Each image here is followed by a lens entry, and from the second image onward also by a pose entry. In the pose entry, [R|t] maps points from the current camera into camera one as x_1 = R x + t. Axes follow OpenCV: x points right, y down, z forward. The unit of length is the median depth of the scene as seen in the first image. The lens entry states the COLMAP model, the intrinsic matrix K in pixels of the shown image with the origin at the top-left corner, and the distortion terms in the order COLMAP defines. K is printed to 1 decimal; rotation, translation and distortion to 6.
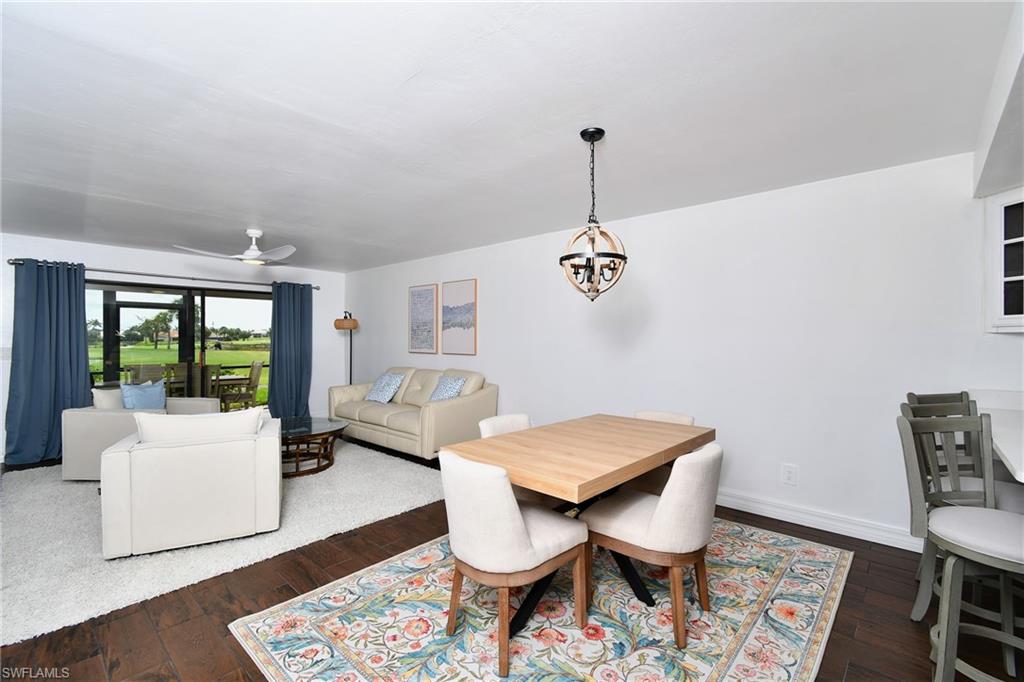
lens RADIAL K [[446.5, 0, 513.8], [0, 446.5, 337.0], [0, 0, 1]] dist [0.018274, -0.009828]
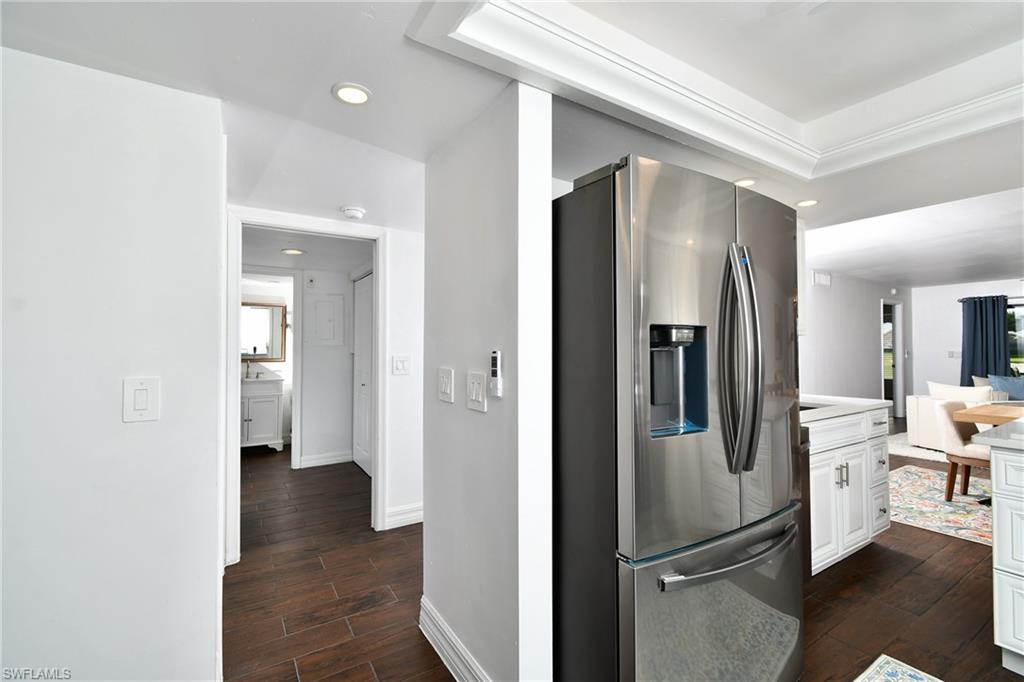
lens RADIAL K [[452.7, 0, 512.0], [0, 452.7, 341.0], [0, 0, 1]] dist [-0.004512, -0.000639]
pose [[-0.276294, -0.023907, -0.960776, 0.789251], [0.000039, 0.999690, -0.024886, 0.021127], [0.961073, -0.006913, -0.276207, -0.119935]]
